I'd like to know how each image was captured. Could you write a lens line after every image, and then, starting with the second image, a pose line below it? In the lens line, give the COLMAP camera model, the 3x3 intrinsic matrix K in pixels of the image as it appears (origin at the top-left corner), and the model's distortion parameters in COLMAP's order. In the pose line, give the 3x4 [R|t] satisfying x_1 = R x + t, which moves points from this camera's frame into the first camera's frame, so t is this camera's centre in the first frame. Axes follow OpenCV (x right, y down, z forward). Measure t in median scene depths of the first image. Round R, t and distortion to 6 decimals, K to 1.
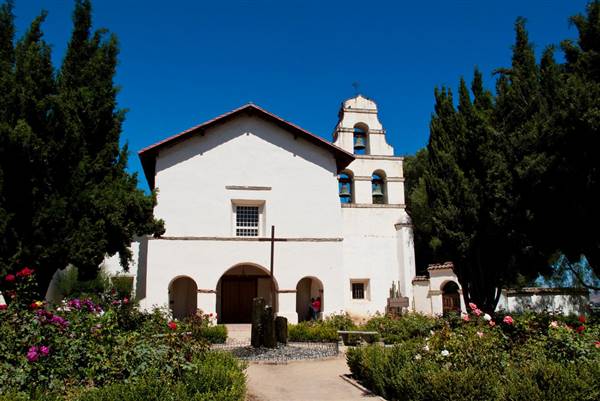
lens RADIAL K [[917.2, 0, 300.0], [0, 917.2, 200.5], [0, 0, 1]] dist [-0.021357, -0.010407]
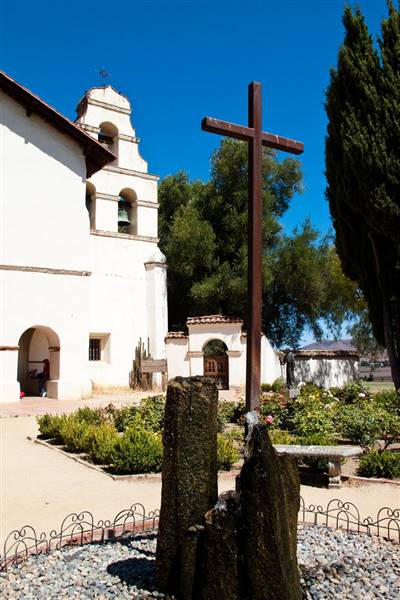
lens RADIAL K [[576.4, 0, 200.0], [0, 576.4, 300.0], [0, 0, 1]] dist [-0.069877, 0.003569]
pose [[0.889940, 0.058540, 0.452304, -0.069098], [-0.065022, 0.997883, -0.001218, 0.054418], [-0.451418, -0.028326, 0.891863, 0.555917]]
